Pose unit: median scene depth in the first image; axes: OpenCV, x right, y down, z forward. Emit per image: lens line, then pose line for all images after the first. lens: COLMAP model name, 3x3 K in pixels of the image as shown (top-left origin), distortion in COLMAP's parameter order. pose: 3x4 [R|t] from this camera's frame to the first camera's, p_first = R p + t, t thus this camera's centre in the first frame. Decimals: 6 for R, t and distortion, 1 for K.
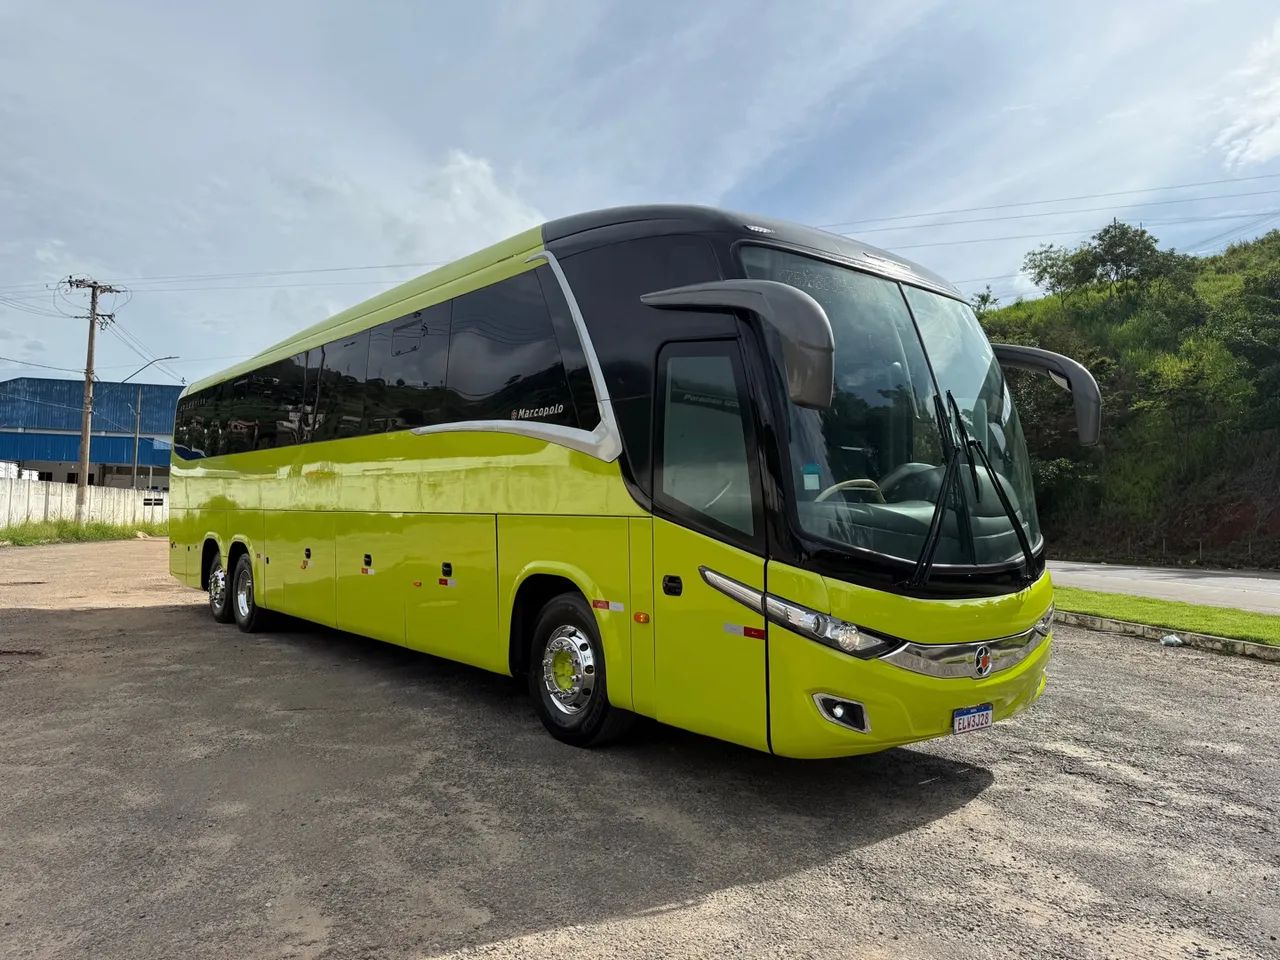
lens RADIAL K [[909.1, 0, 638.1], [0, 909.1, 481.0], [0, 0, 1]] dist [0.007705, 0.000383]
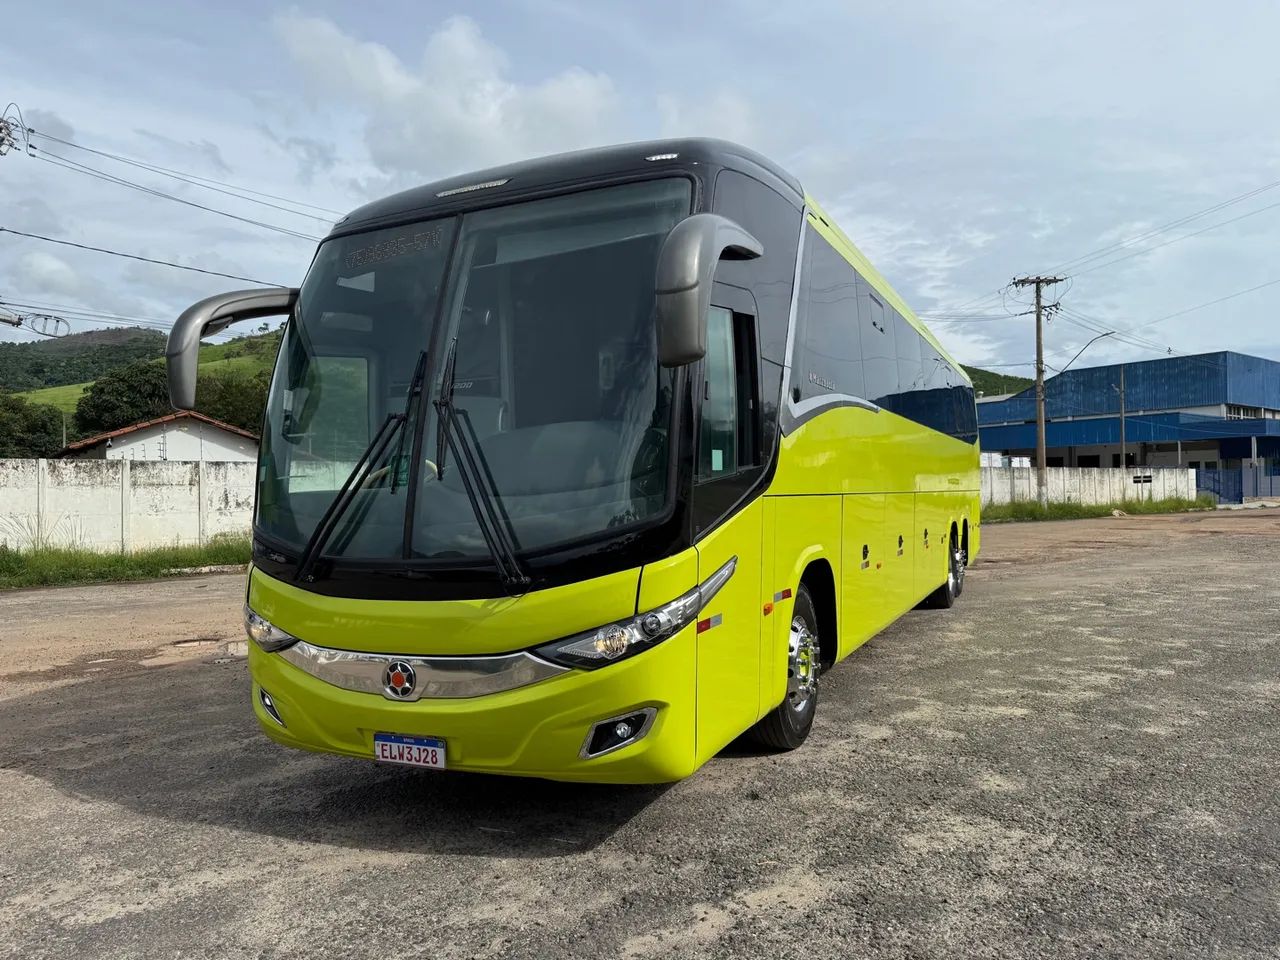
lens RADIAL K [[909.1, 0, 638.1], [0, 909.1, 481.0], [0, 0, 1]] dist [0.007705, 0.000383]
pose [[0.425409, -0.048385, -0.903707, 0.999237], [0.071079, 0.997271, -0.019935, 0.046172], [0.902206, -0.055754, 0.427687, 0.716205]]
